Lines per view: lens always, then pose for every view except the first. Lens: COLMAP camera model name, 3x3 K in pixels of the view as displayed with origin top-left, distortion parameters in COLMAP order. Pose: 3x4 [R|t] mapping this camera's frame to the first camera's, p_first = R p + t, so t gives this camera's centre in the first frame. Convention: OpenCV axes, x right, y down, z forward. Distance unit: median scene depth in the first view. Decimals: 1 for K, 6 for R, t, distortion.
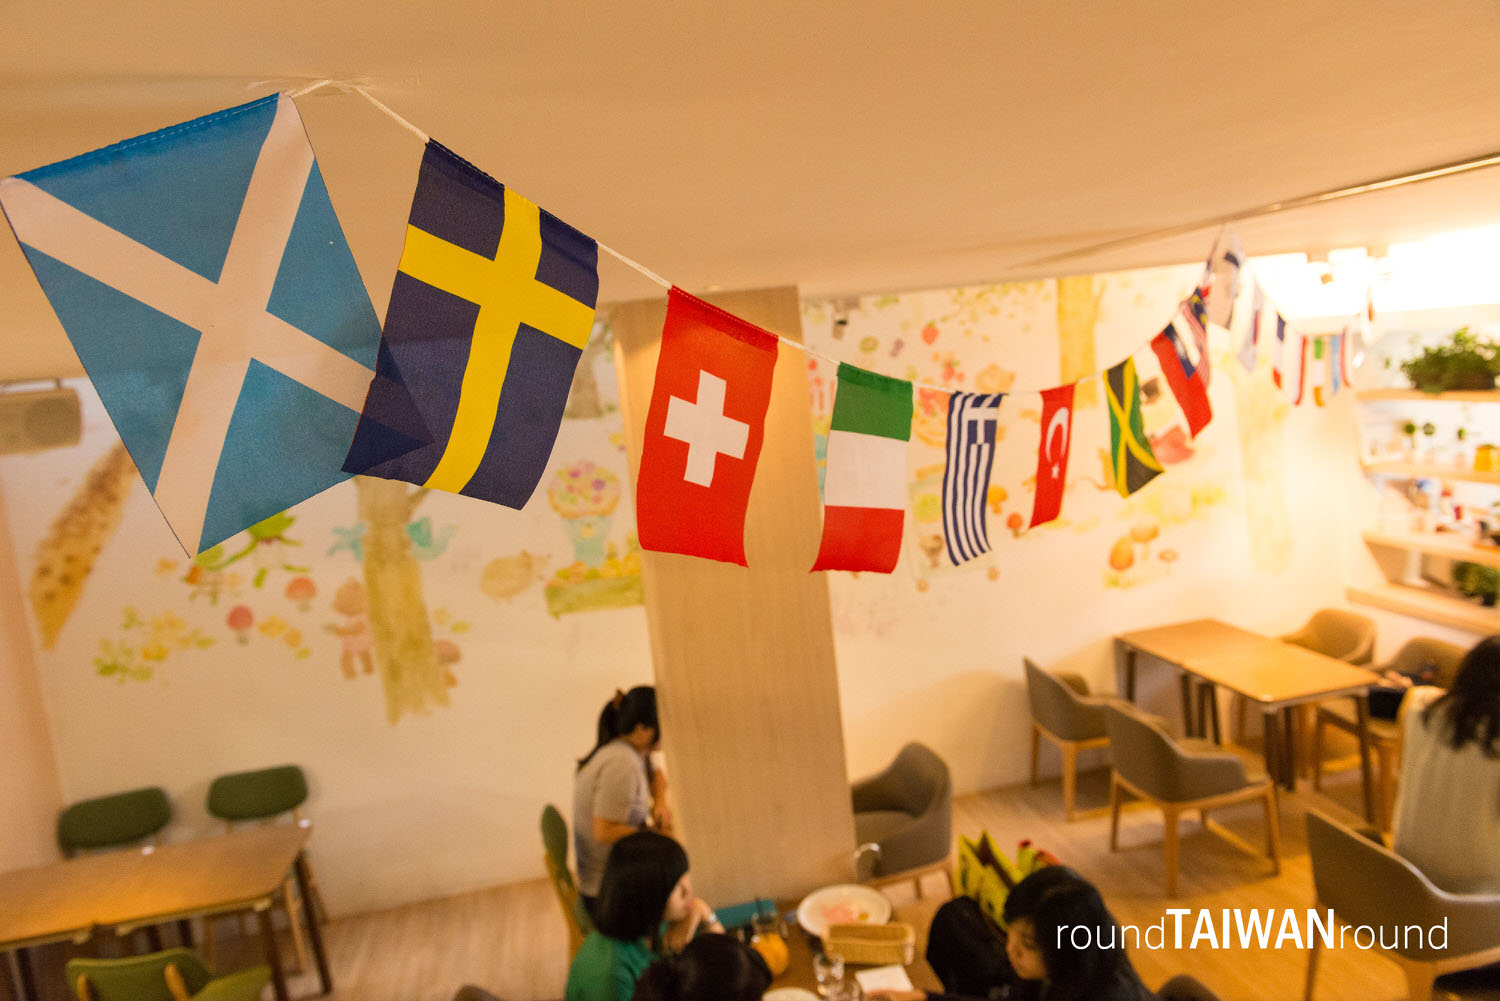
lens RADIAL K [[1012.1, 0, 746.2], [0, 1012.1, 489.0], [0, 0, 1]] dist [-0.011781, -0.005565]
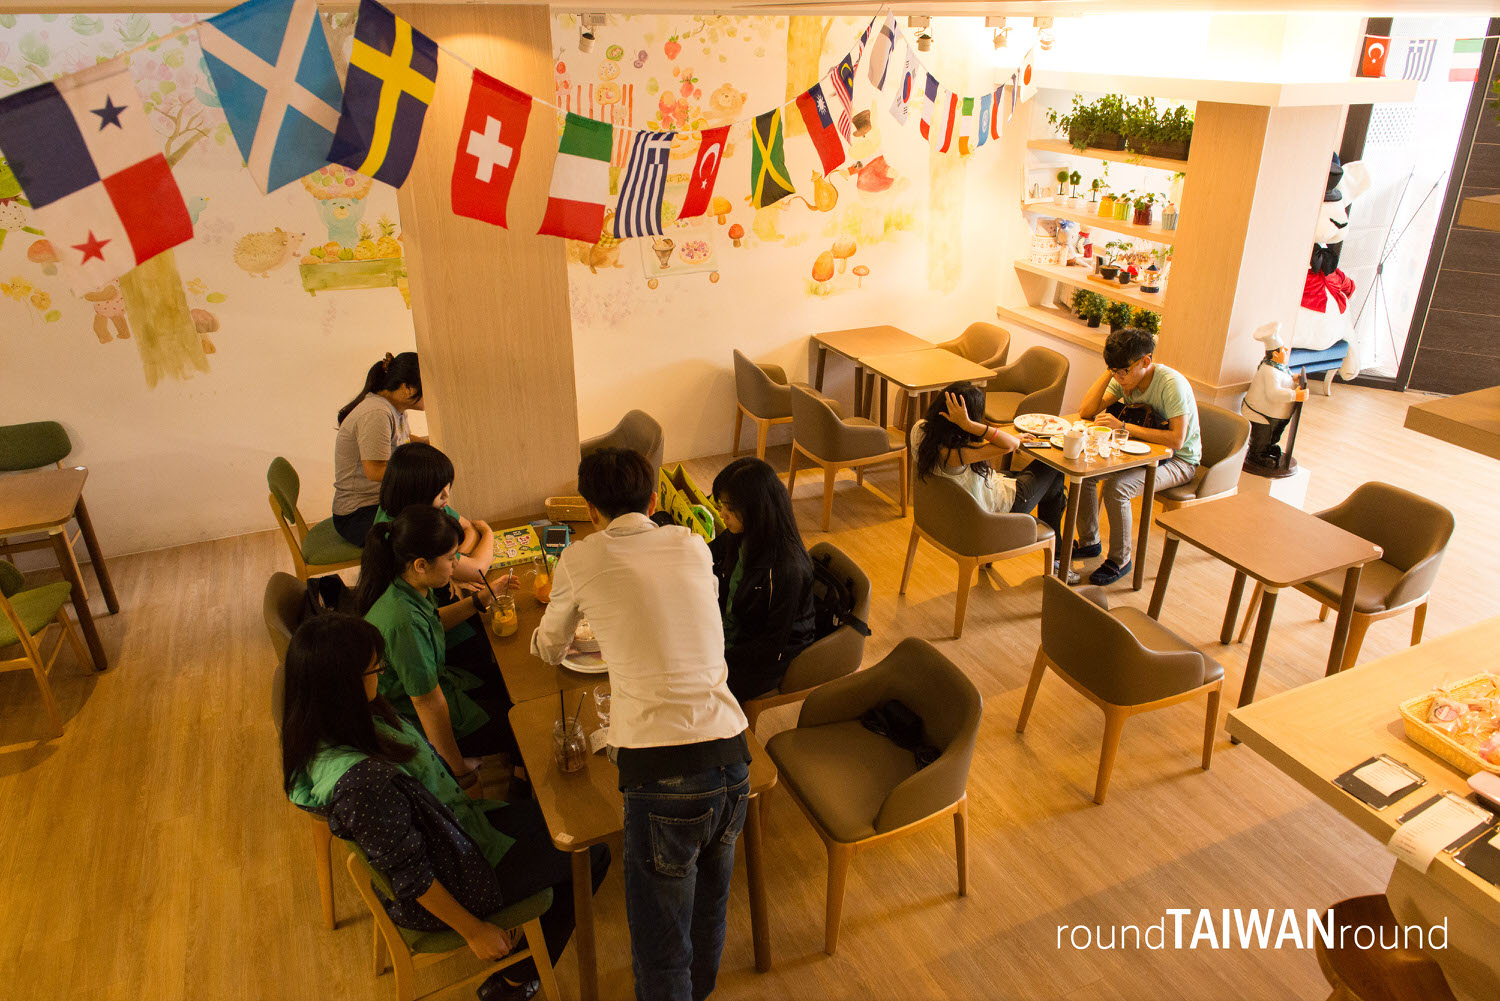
lens RADIAL K [[1012.1, 0, 744.8], [0, 1012.1, 475.3], [0, 0, 1]] dist [-0.011781, -0.005565]
pose [[0.968723, 0.010088, 0.247941, -0.006921], [-0.076224, 0.962964, 0.258631, 0.000694], [-0.236149, -0.269441, 0.933614, -0.167290]]
